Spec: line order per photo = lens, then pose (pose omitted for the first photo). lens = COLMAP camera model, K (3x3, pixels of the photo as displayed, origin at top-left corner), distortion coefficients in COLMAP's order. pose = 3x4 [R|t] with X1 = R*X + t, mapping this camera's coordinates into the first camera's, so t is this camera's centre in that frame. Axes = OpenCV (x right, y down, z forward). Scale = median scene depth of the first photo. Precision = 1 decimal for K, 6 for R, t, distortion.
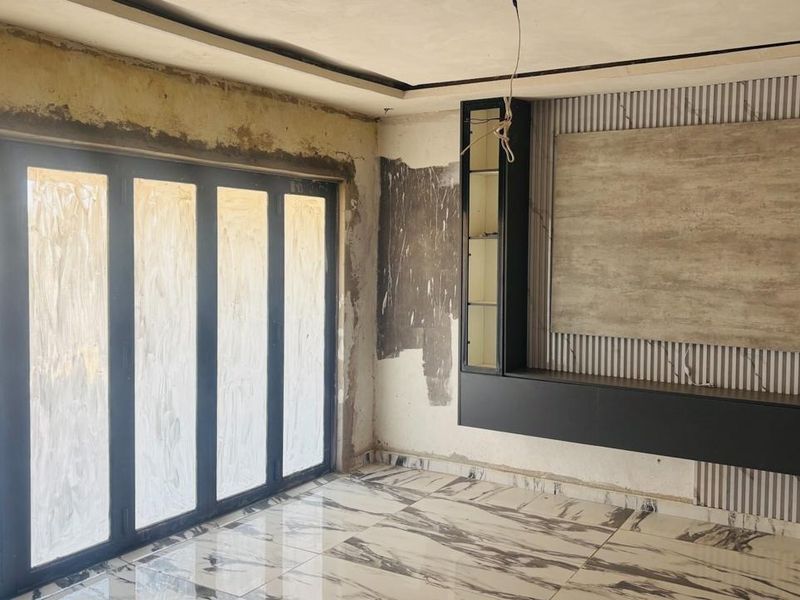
lens RADIAL K [[793.3, 0, 408.2], [0, 793.3, 290.6], [0, 0, 1]] dist [0.113210, -0.293999]
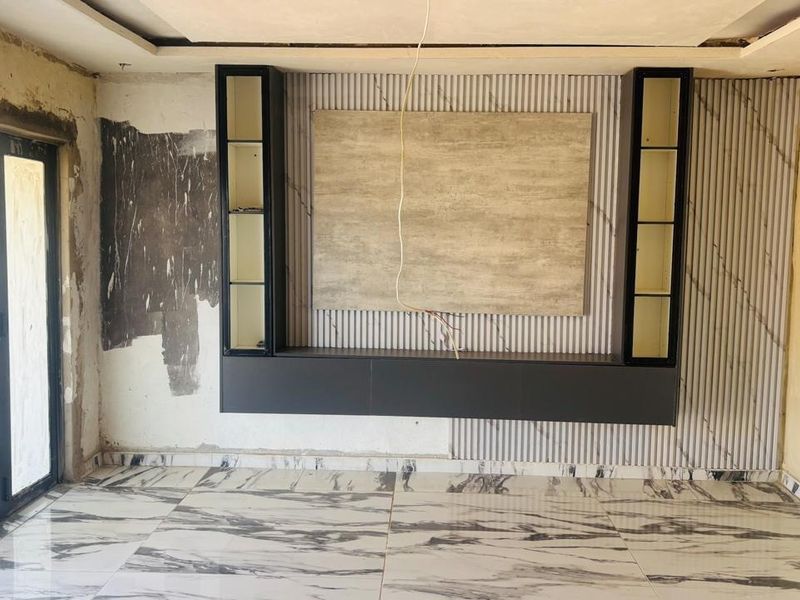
lens RADIAL K [[789.6, 0, 409.9], [0, 789.6, 297.8], [0, 0, 1]] dist [0.123663, -0.337968]
pose [[0.870202, -0.036447, 0.491346, -0.214648], [0.020126, 0.999057, 0.038464, 0.002299], [-0.492284, -0.023583, 0.870115, 0.081280]]
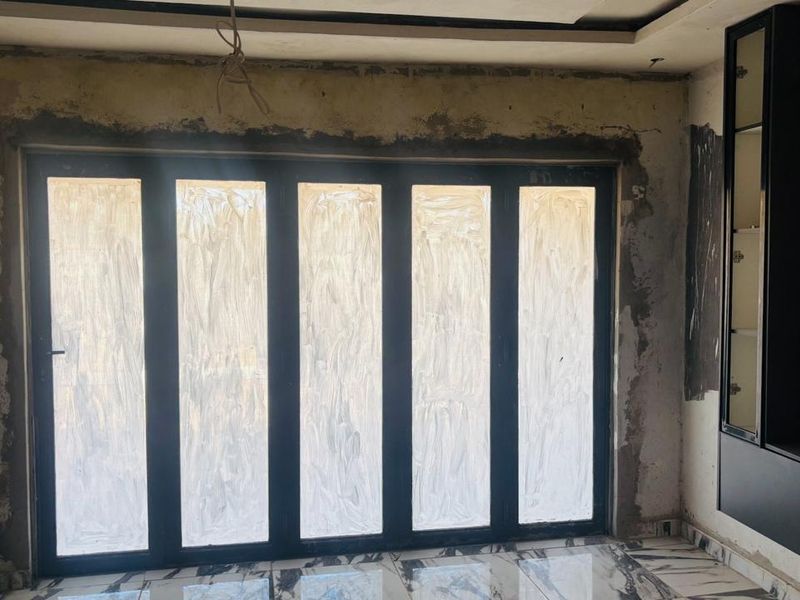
lens RADIAL K [[789.6, 0, 409.9], [0, 789.6, 297.8], [0, 0, 1]] dist [0.123663, -0.337968]
pose [[0.676837, 0.026412, -0.735659, 0.407799], [-0.028486, 0.999547, 0.009678, -0.009979], [0.735581, 0.014405, 0.677283, 0.375995]]
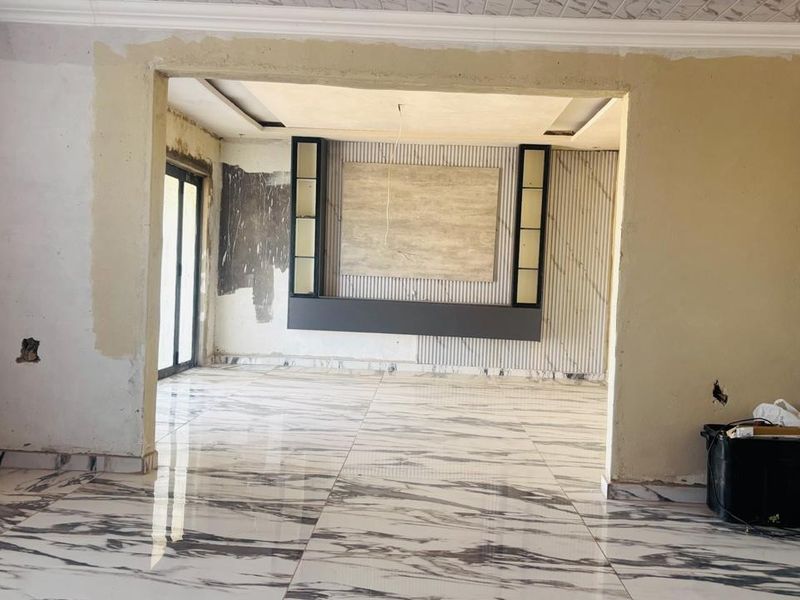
lens RADIAL K [[787.2, 0, 404.3], [0, 787.2, 304.2], [0, 0, 1]] dist [0.148097, -0.323238]
pose [[0.871805, 0.006140, 0.489815, -0.579839], [-0.006566, 0.999978, -0.000848, 0.125281], [-0.489809, -0.002477, 0.871826, -0.616386]]
